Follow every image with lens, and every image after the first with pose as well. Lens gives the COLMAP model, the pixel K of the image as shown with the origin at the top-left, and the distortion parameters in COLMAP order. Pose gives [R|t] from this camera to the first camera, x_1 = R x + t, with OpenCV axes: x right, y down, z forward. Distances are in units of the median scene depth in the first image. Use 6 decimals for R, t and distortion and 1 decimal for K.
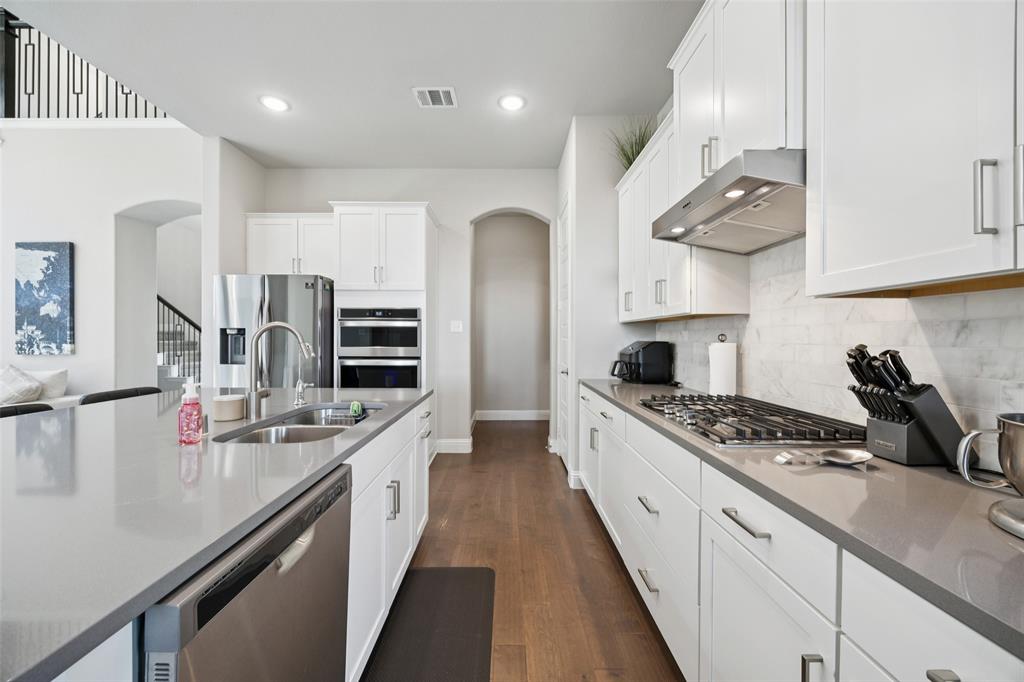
lens RADIAL K [[397.0, 0, 509.2], [0, 397.0, 339.1], [0, 0, 1]] dist [0.006990, -0.005479]
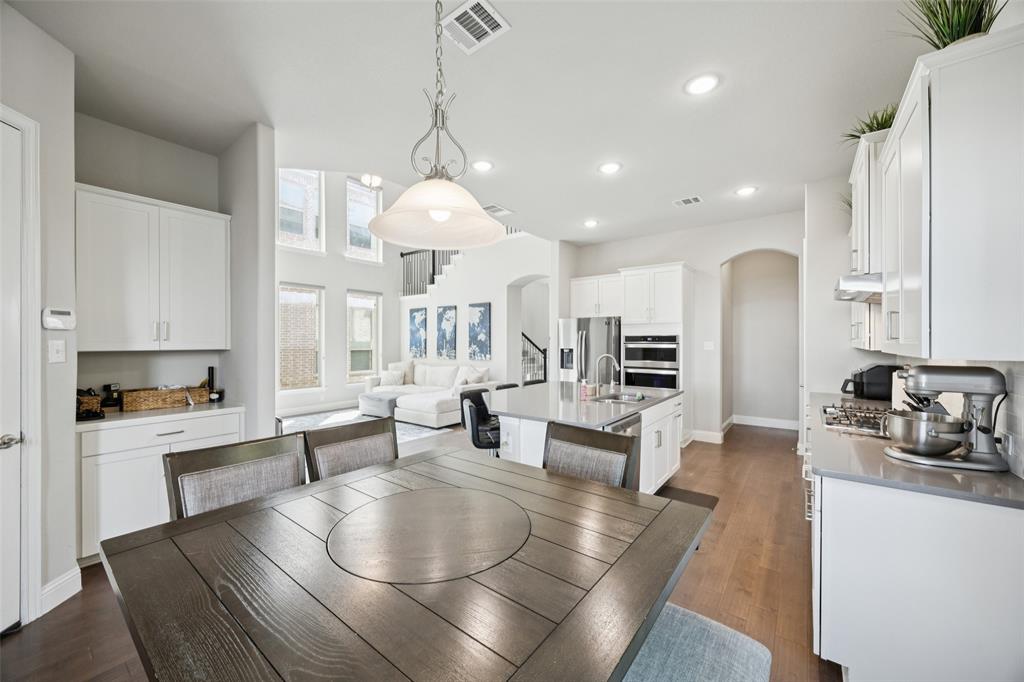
lens RADIAL K [[397.0, 0, 509.2], [0, 397.0, 339.1], [0, 0, 1]] dist [0.006990, -0.005479]
pose [[0.795822, -0.003964, -0.605517, 0.159907], [-0.001952, 0.999957, -0.009112, -0.048592], [0.605527, 0.008434, 0.795780, -0.518816]]
